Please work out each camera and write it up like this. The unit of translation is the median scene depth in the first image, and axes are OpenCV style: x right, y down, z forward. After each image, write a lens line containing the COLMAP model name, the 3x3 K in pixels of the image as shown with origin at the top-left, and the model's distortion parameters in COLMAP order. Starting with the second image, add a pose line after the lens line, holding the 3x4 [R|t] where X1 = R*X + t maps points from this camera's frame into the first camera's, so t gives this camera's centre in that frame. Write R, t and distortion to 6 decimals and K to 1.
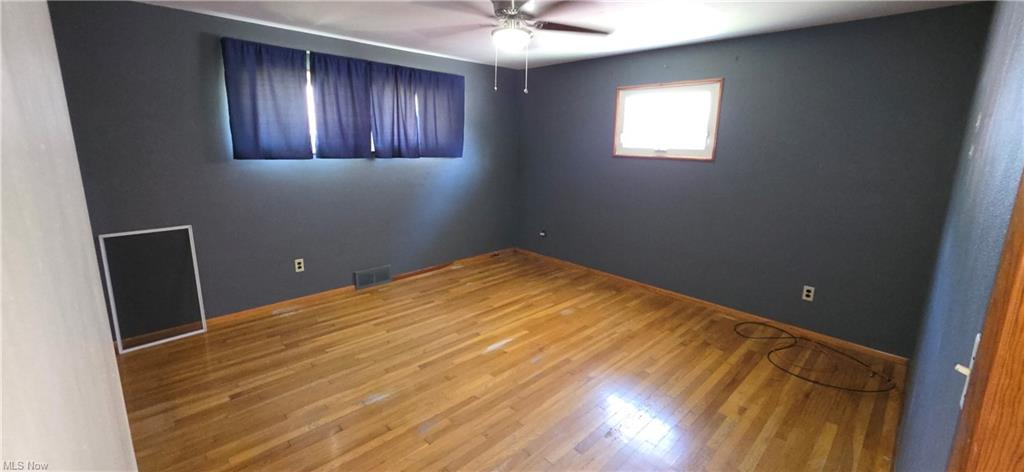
lens RADIAL K [[410.4, 0, 514.9], [0, 410.4, 222.8], [0, 0, 1]] dist [0.001190, 0.000185]
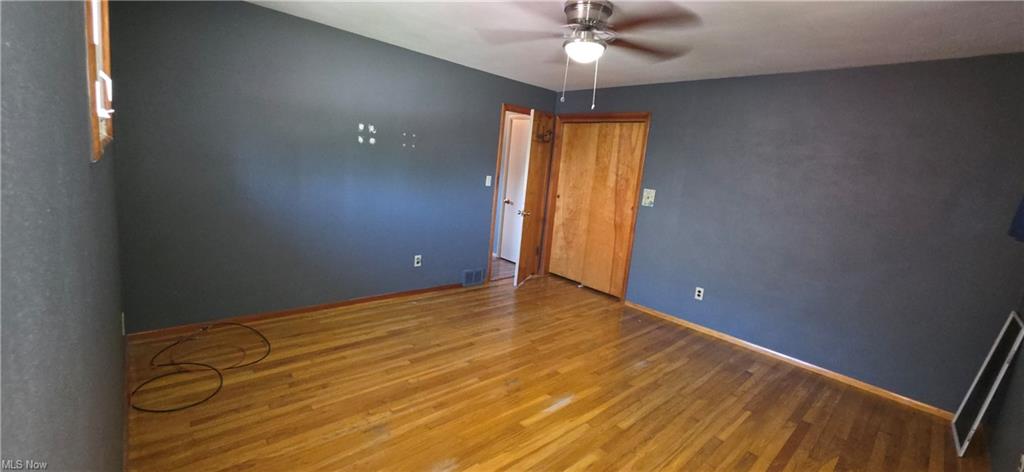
lens RADIAL K [[410.4, 0, 514.9], [0, 410.4, 222.8], [0, 0, 1]] dist [0.001190, 0.000185]
pose [[-0.993140, -0.116562, 0.009330, 0.086809], [-0.106676, 0.935799, 0.336006, -0.323318], [-0.047897, 0.332705, -0.941814, 1.760316]]
